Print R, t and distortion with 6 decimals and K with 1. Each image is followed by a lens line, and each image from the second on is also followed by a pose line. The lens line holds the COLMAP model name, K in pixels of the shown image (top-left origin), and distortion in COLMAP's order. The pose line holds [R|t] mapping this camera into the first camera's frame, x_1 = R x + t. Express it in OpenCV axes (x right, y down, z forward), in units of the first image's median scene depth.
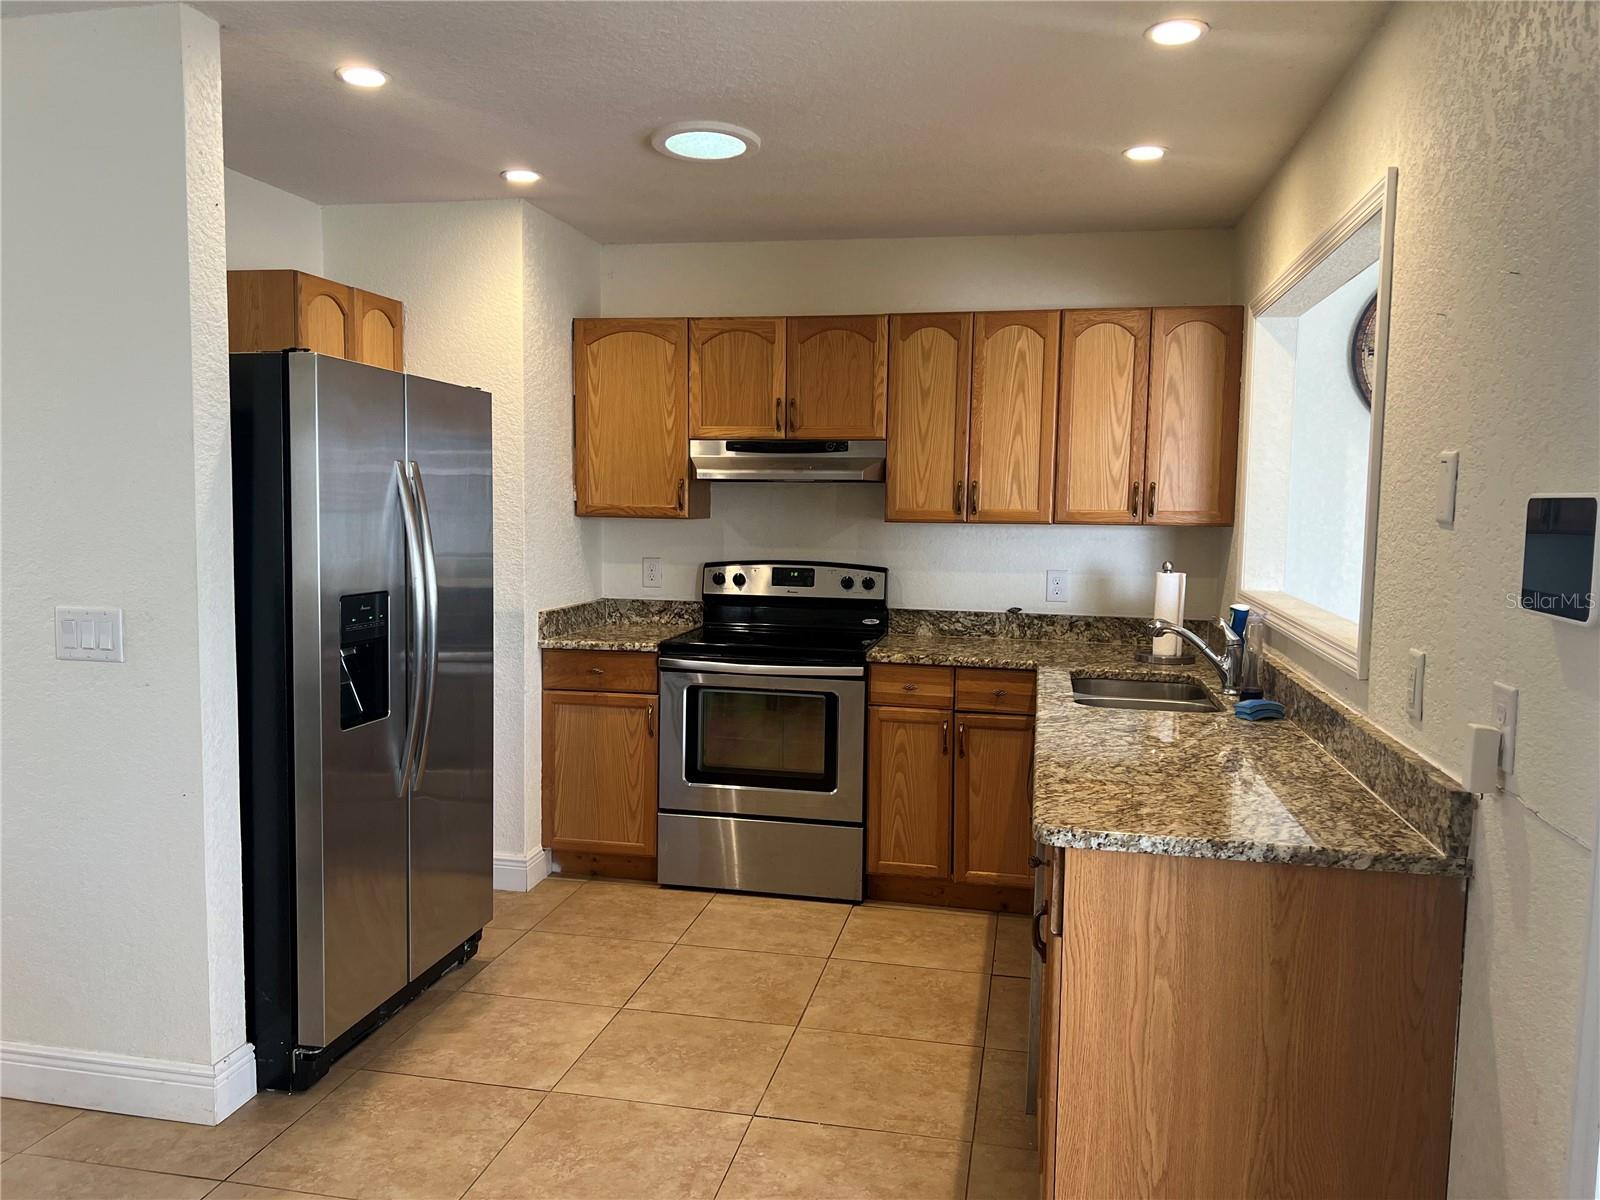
lens RADIAL K [[1185.9, 0, 773.6], [0, 1185.9, 598.8], [0, 0, 1]] dist [0.170625, -0.474223]
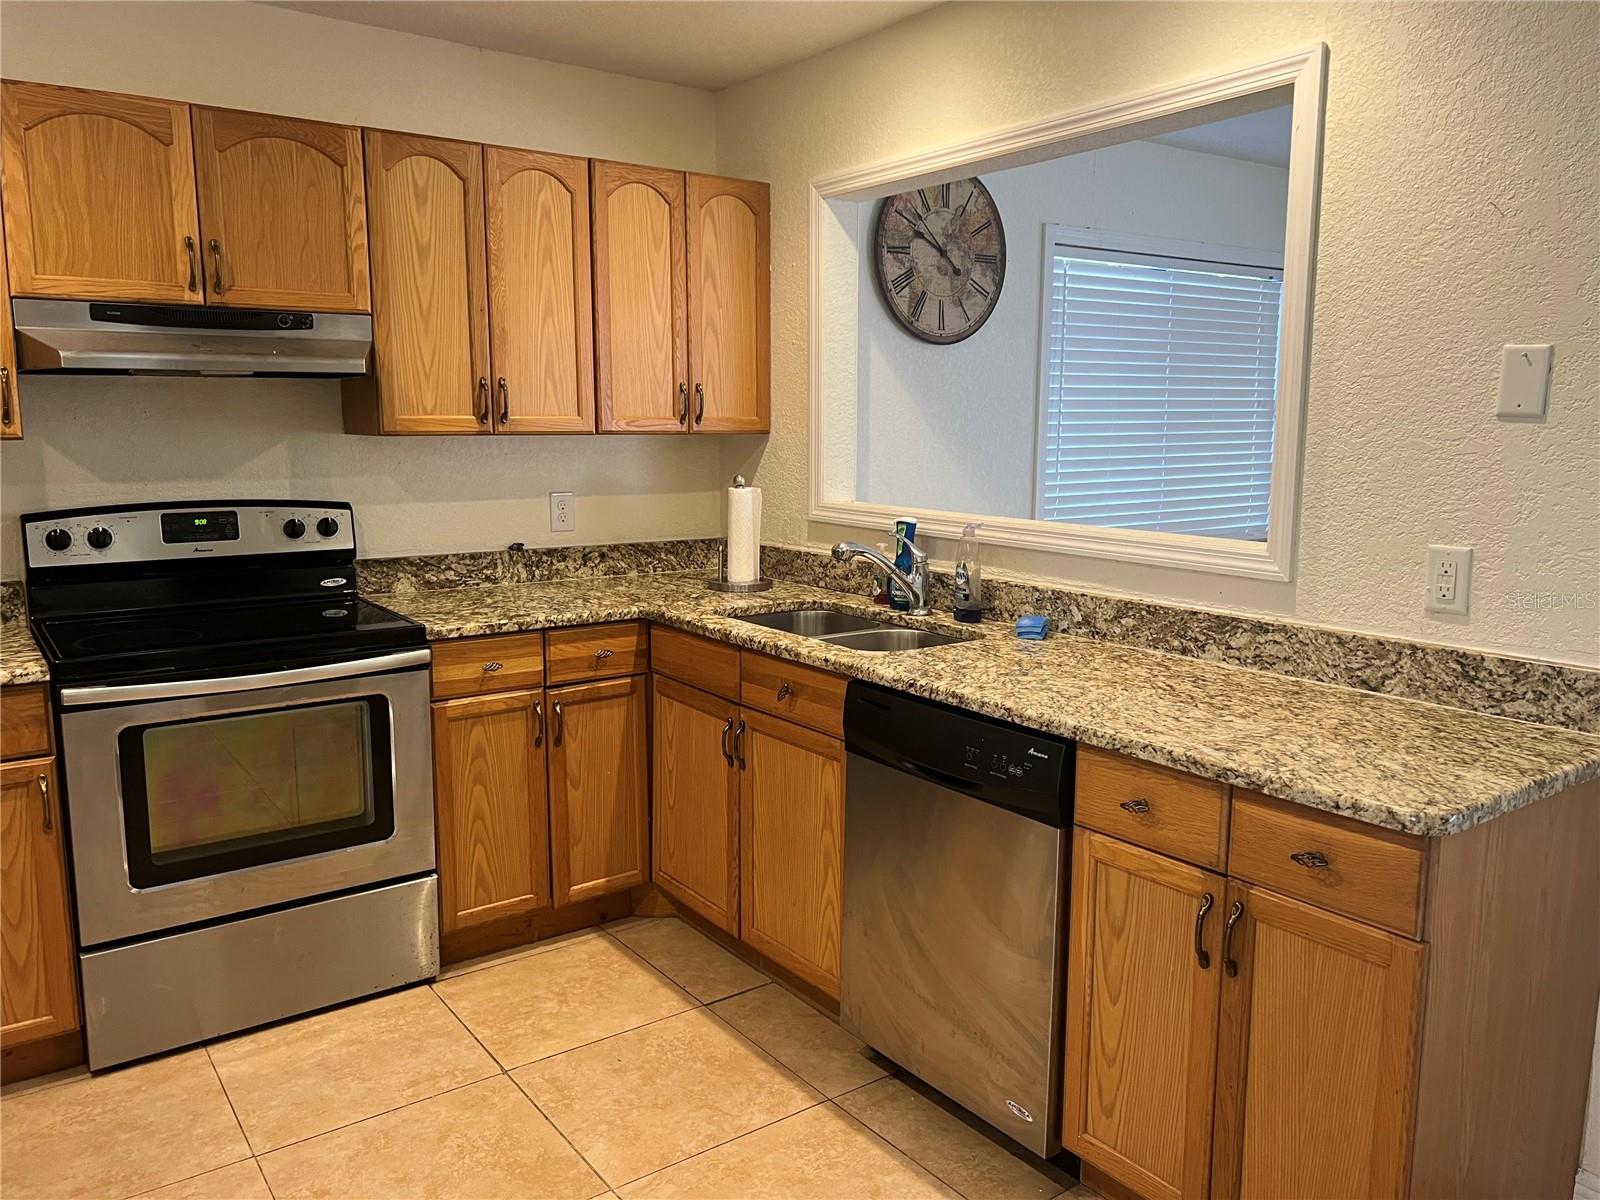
lens RADIAL K [[1210.1, 0, 794.9], [0, 1210.1, 594.2], [0, 0, 1]] dist [0.049189, -0.056149]
pose [[0.661351, -0.122507, 0.740004, -0.285400], [0.069753, 0.992342, 0.101942, -0.029294], [-0.746826, -0.015802, 0.664832, 0.356111]]
